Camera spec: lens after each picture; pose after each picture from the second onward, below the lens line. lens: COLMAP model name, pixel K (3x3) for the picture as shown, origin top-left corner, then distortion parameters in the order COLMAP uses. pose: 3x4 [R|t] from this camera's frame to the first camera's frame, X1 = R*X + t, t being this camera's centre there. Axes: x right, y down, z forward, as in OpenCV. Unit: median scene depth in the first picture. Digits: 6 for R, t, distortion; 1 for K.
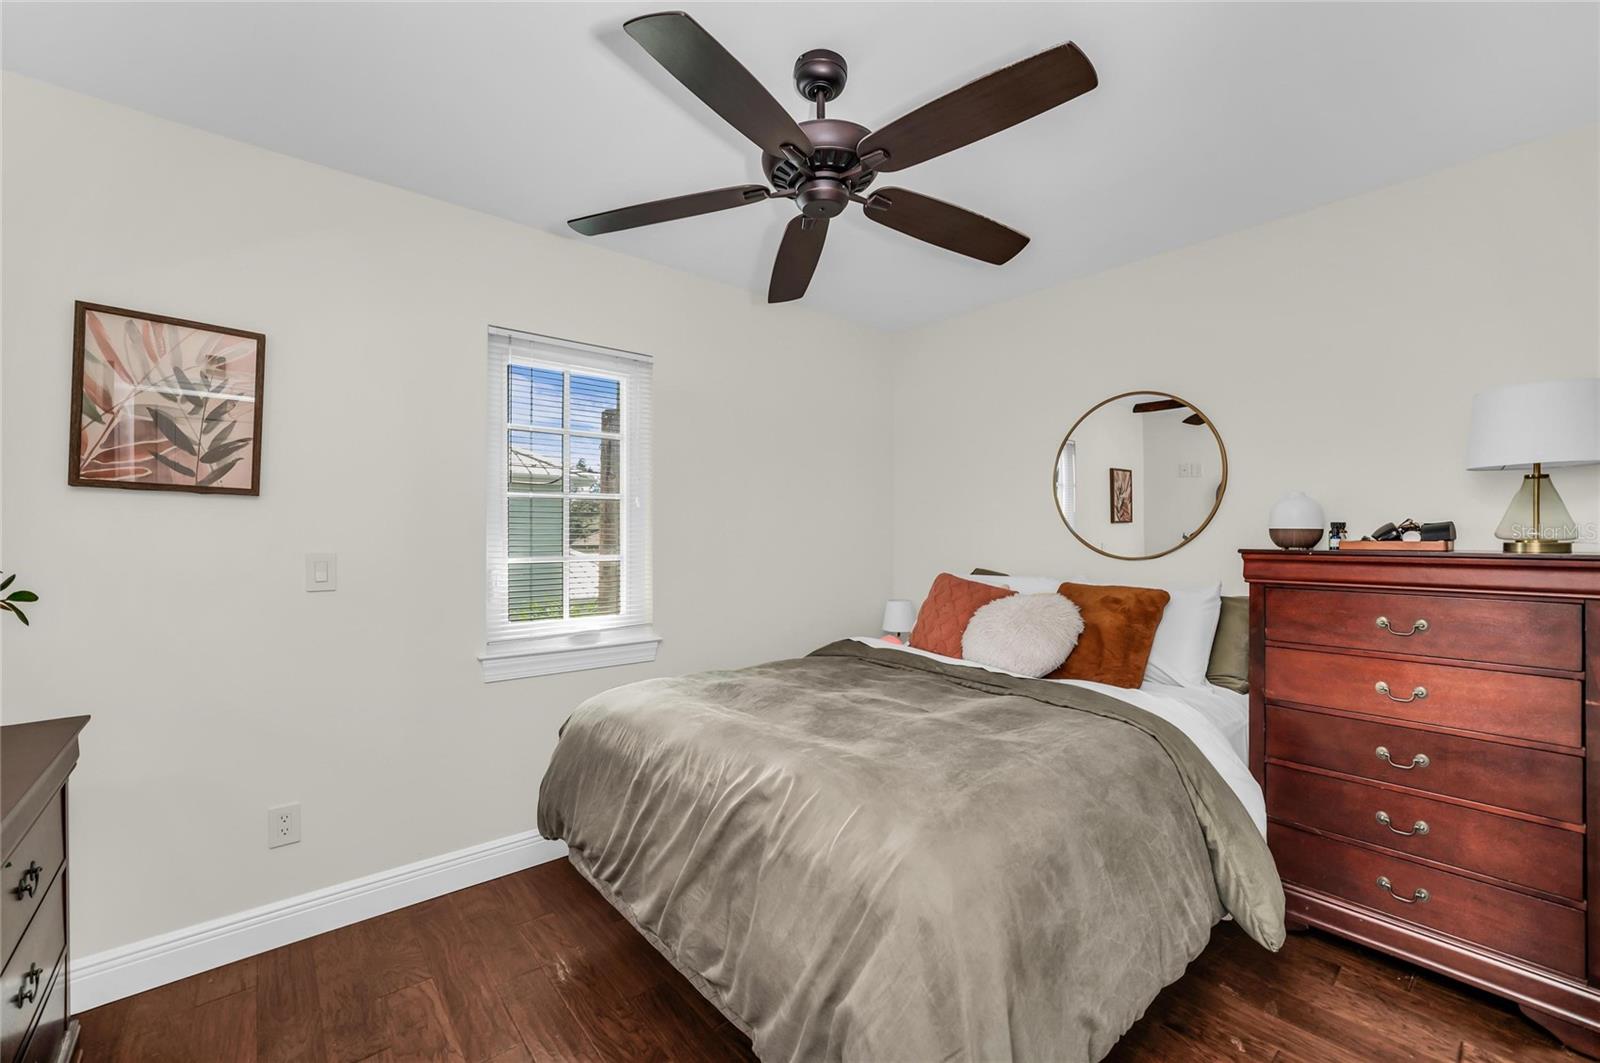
lens RADIAL K [[646.8, 0, 795.1], [0, 646.8, 532.9], [0, 0, 1]] dist [-0.019636, -0.000015]
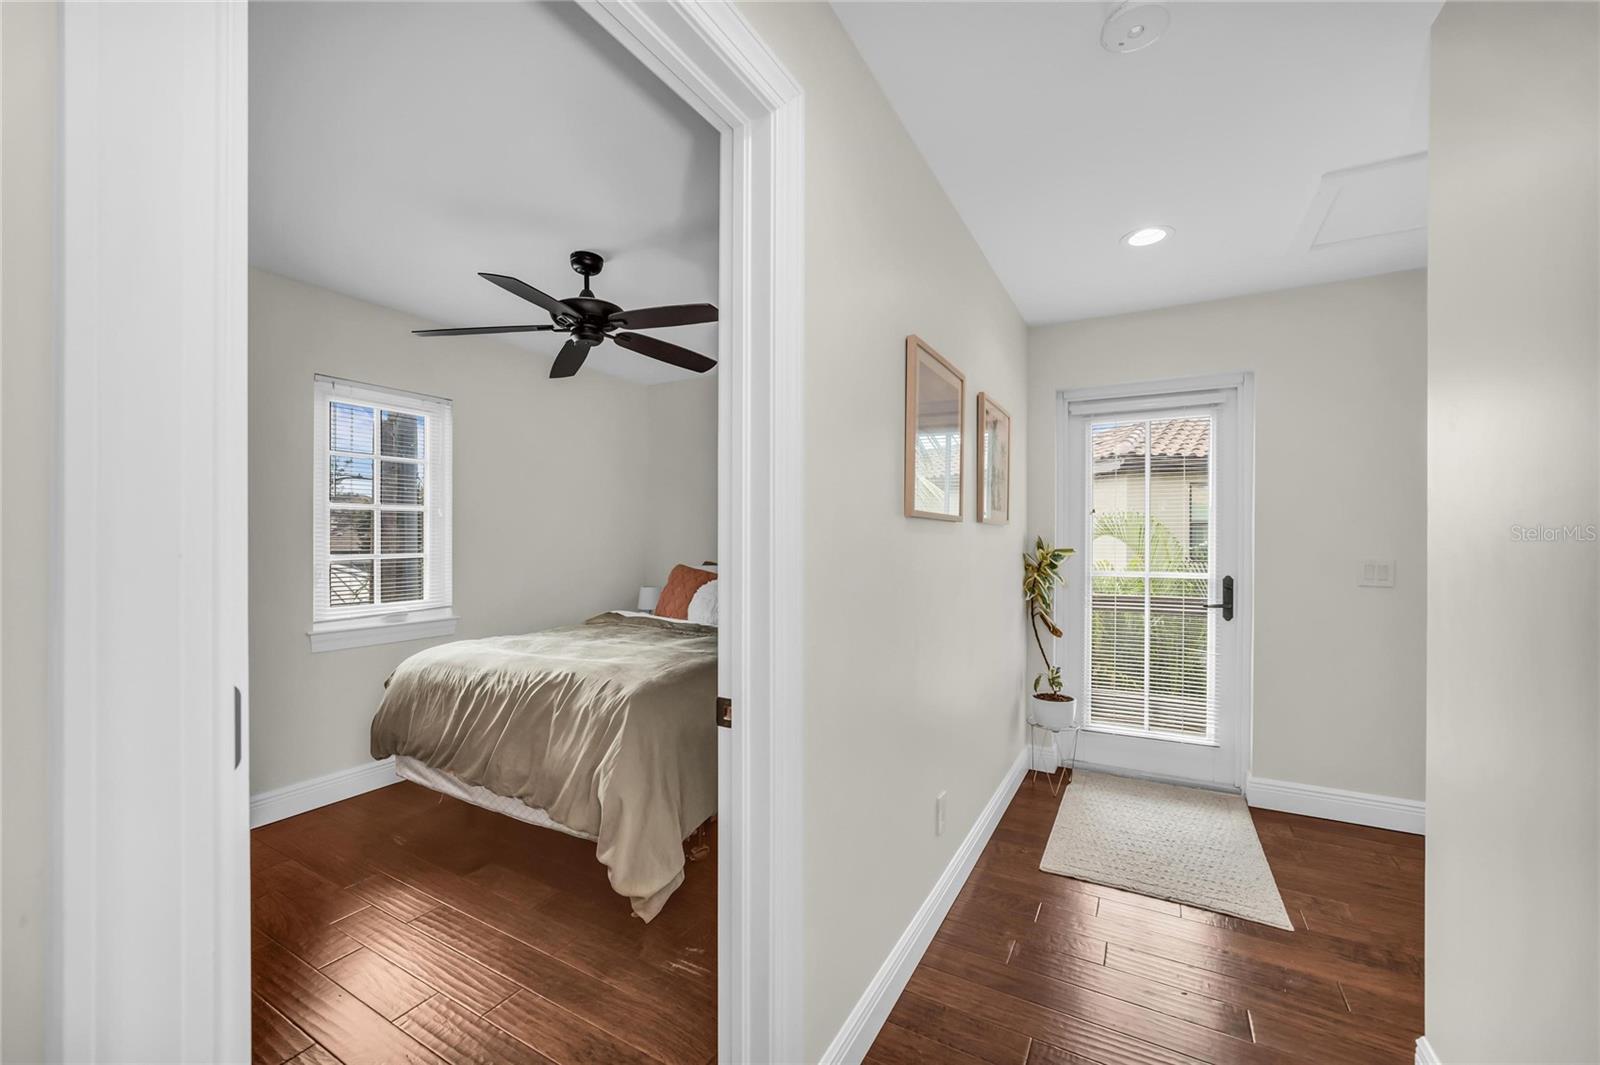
lens RADIAL K [[646.8, 0, 799.3], [0, 646.8, 537.8], [0, 0, 1]] dist [-0.019636, -0.000015]
pose [[0.938309, -0.002171, 0.345791, -0.018973], [0.001017, 0.999993, 0.003520, -0.000243], [-0.345796, -0.002951, 0.938305, -0.697122]]
